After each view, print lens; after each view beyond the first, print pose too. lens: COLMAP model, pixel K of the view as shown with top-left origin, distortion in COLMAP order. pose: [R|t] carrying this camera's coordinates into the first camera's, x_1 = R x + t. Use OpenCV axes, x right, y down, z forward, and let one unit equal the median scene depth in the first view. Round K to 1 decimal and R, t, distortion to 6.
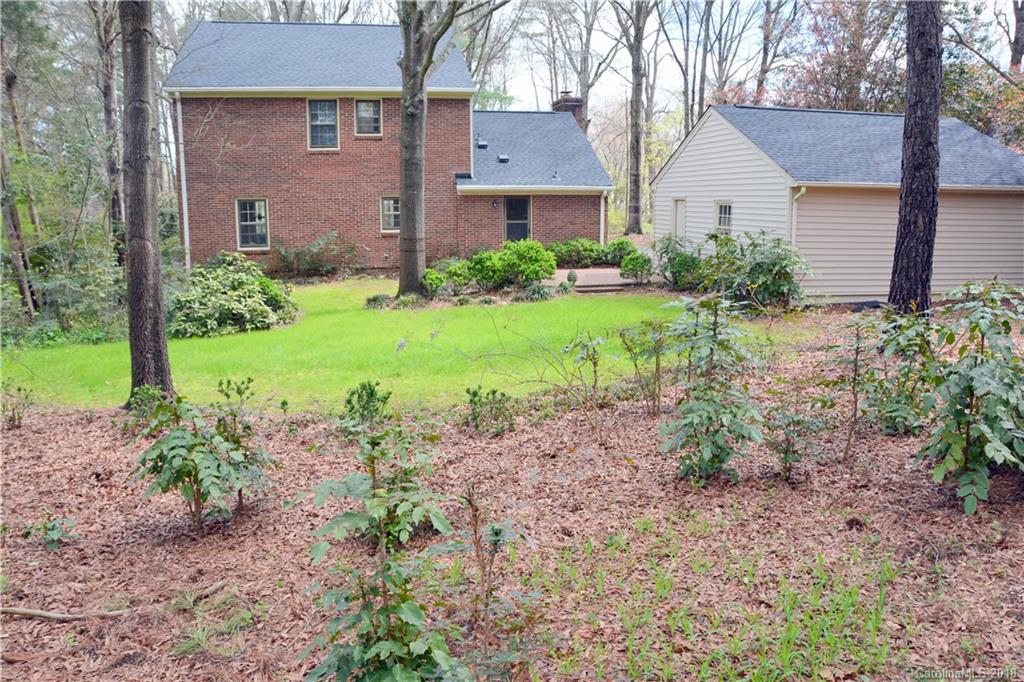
lens RADIAL K [[776.0, 0, 512.0], [0, 776.0, 341.0], [0, 0, 1]] dist [-0.152745, 0.110002]
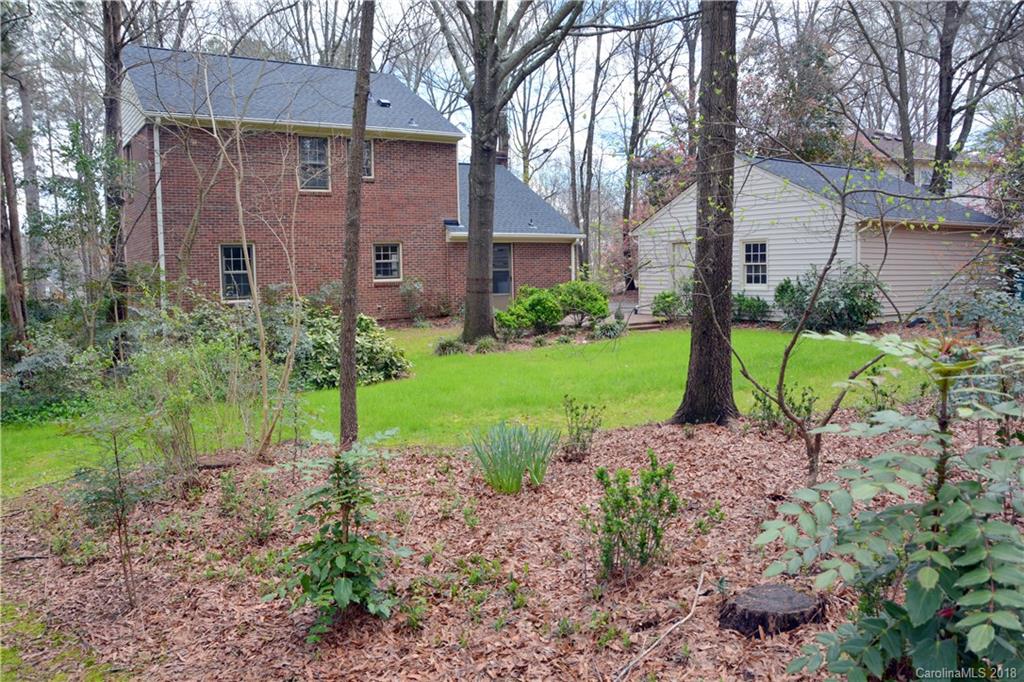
lens RADIAL K [[776.0, 0, 512.0], [0, 776.0, 341.0], [0, 0, 1]] dist [-0.152745, 0.110002]
pose [[0.933833, -0.046287, 0.354703, -0.431194], [0.079708, 0.993587, -0.080192, 0.021855], [-0.348717, 0.103158, 0.931534, 0.106501]]
